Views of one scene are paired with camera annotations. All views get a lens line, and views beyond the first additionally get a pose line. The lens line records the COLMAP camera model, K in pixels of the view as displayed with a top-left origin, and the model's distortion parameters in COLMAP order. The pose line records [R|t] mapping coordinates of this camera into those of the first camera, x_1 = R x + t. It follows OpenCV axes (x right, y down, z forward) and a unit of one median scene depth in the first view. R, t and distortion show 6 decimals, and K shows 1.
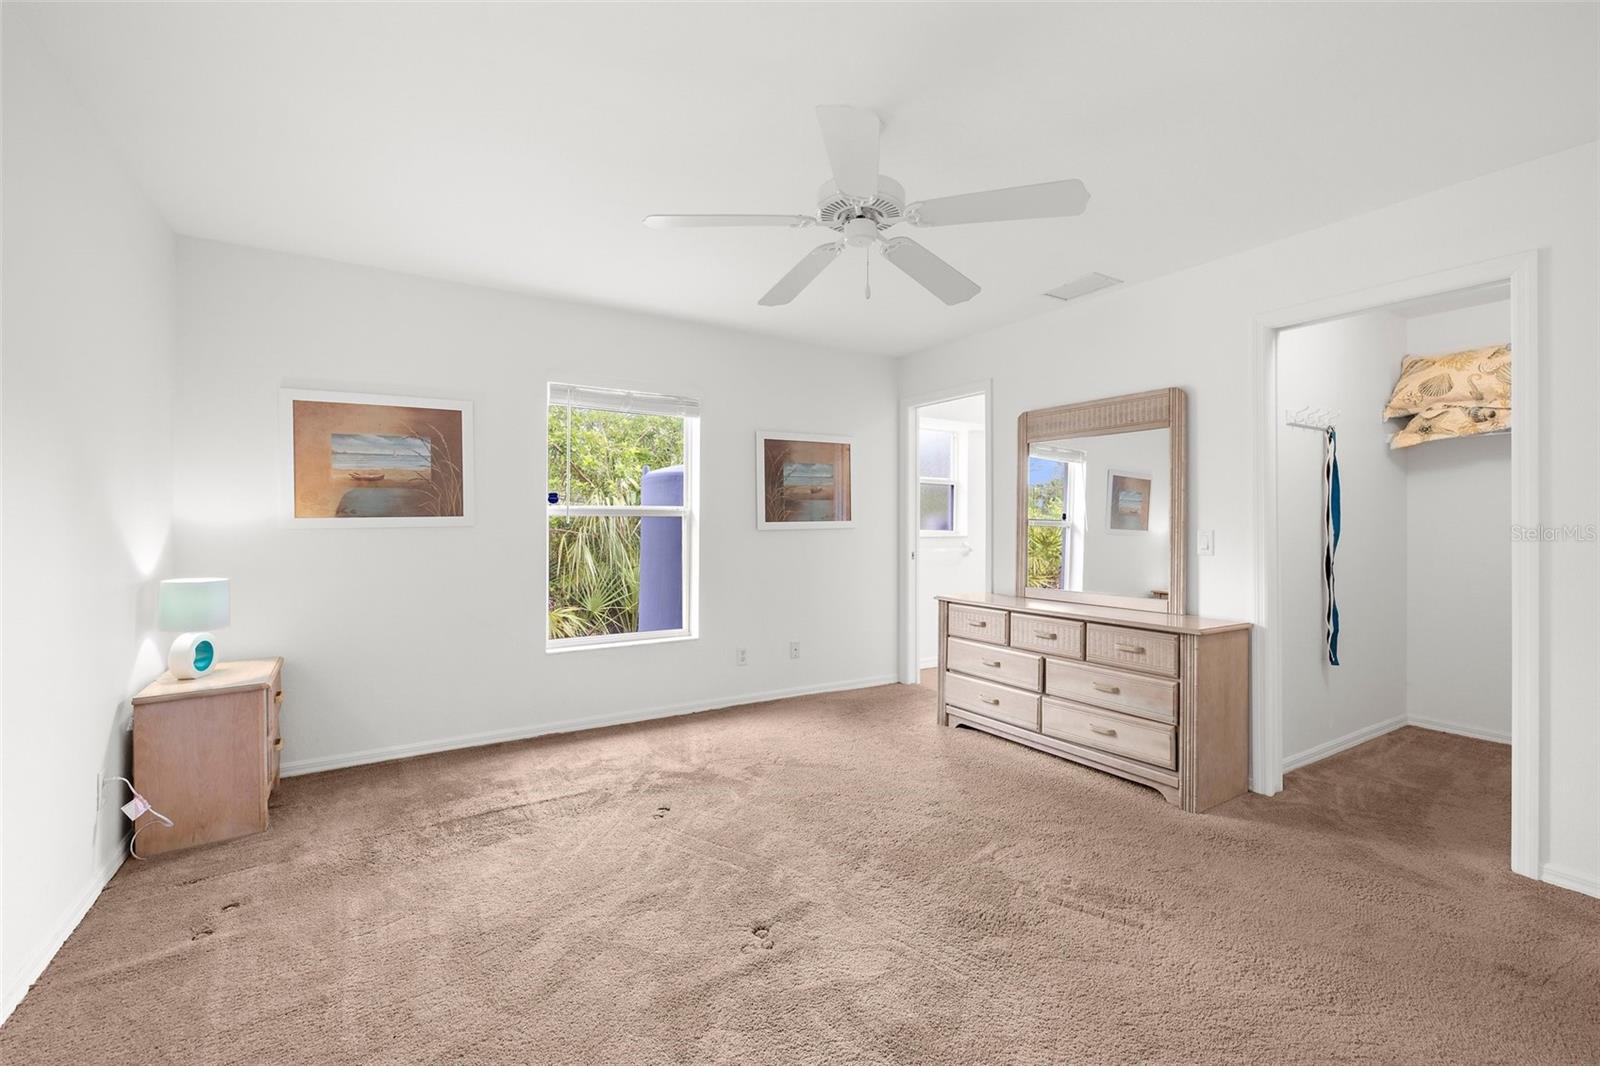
lens RADIAL K [[681.9, 0, 818.1], [0, 681.9, 519.1], [0, 0, 1]] dist [-0.000702, 0.001093]
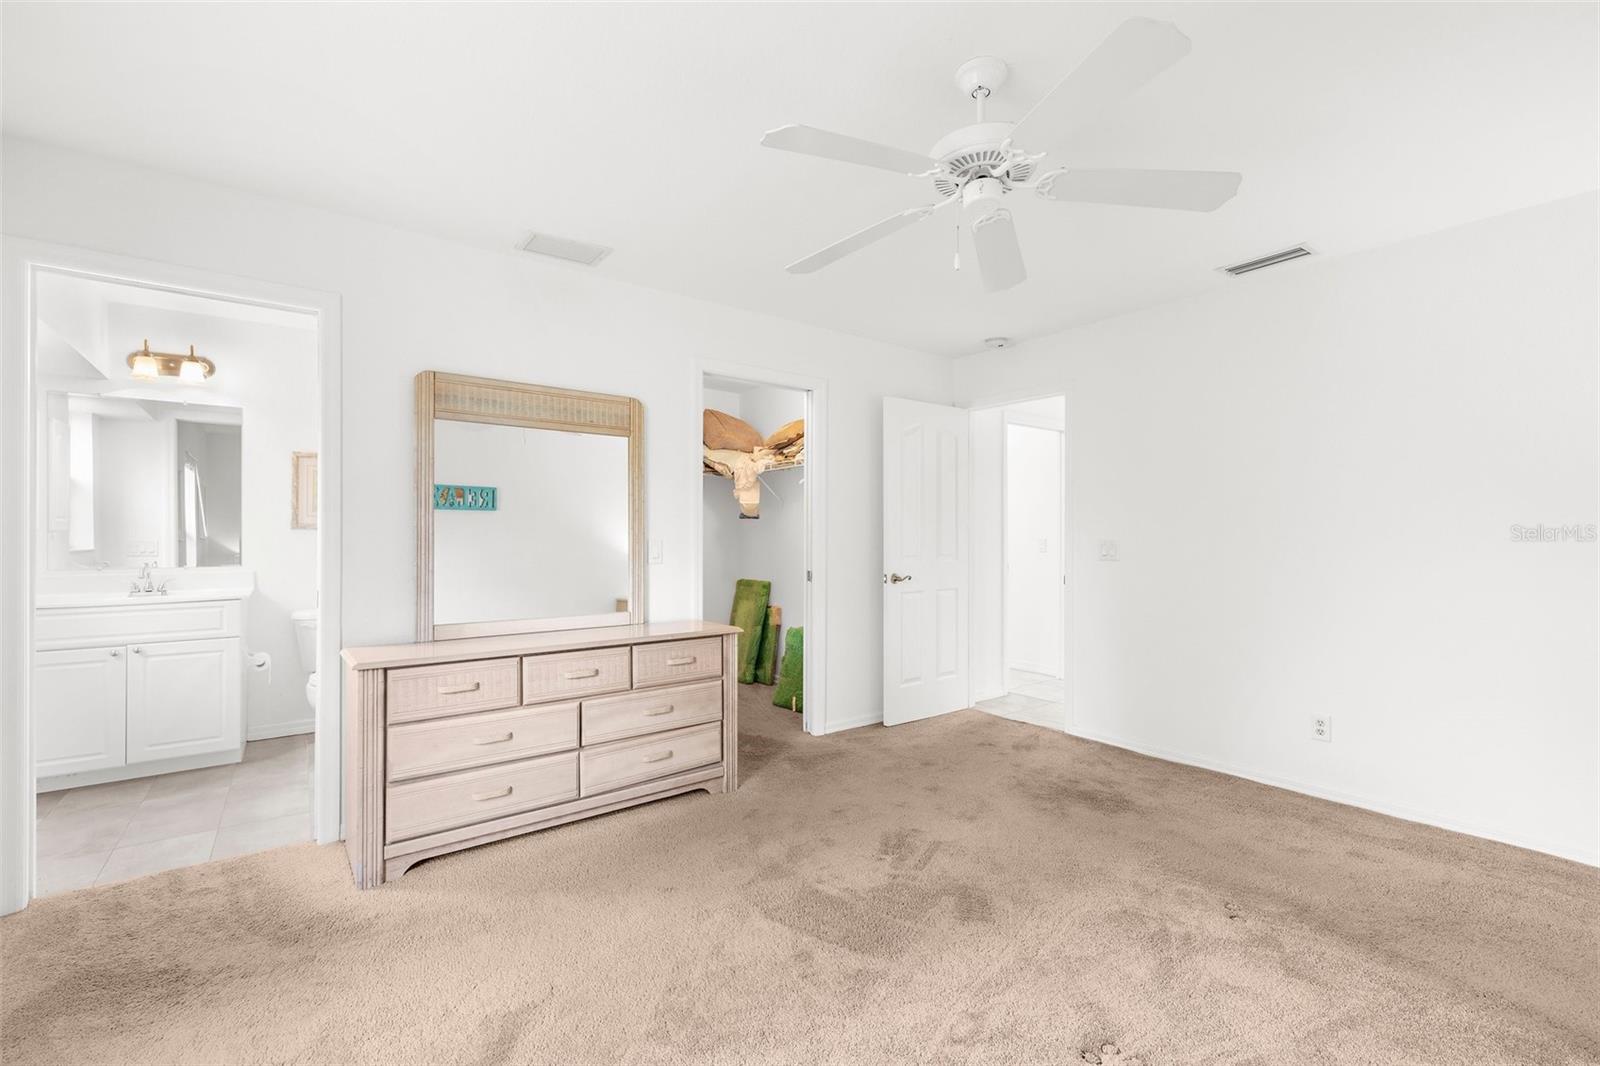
lens RADIAL K [[695.3, 0, 795.2], [0, 695.3, 532.3], [0, 0, 1]] dist [-0.002338, 0.001860]
pose [[-0.062213, -0.003451, 0.998057, -0.503975], [-0.008158, 0.999962, 0.002949, -0.000717], [-0.998030, -0.007959, -0.062239, 0.814398]]
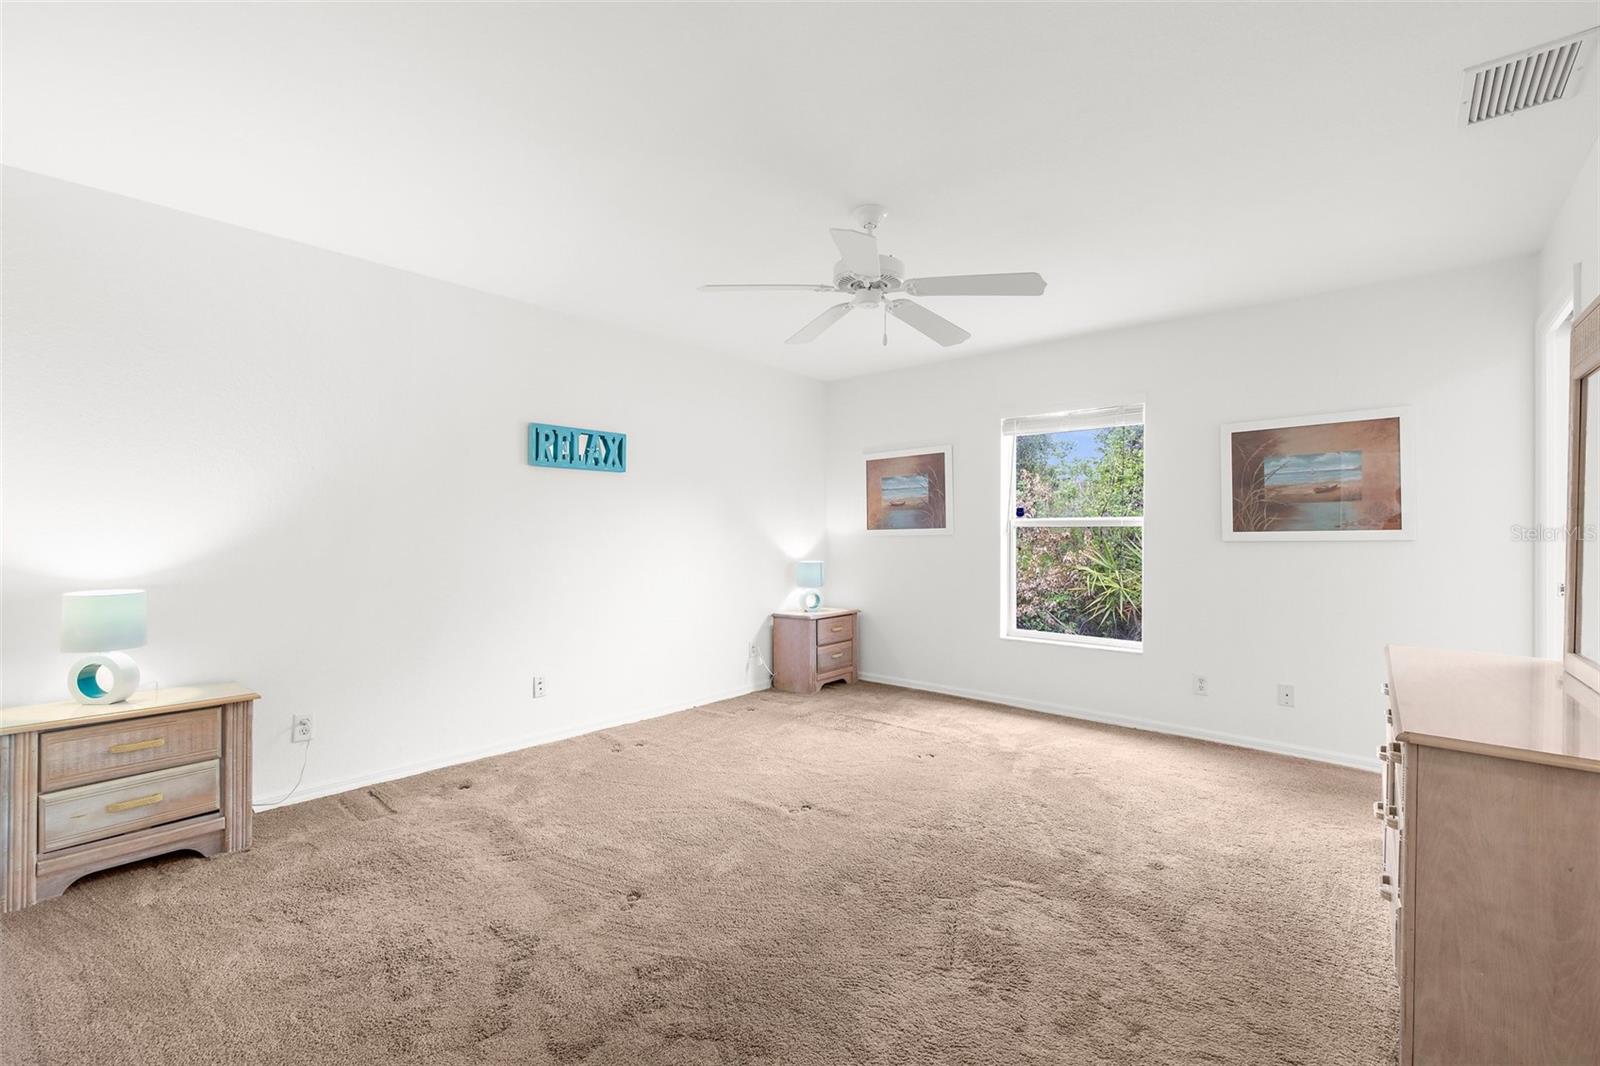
lens RADIAL K [[695.3, 0, 803.3], [0, 695.3, 528.6], [0, 0, 1]] dist [-0.002338, 0.001860]
pose [[0.276241, -0.009714, -0.961039, 0.791284], [0.000983, 0.999951, -0.009825, 0.011332], [0.961088, 0.001769, 0.276238, 0.339157]]
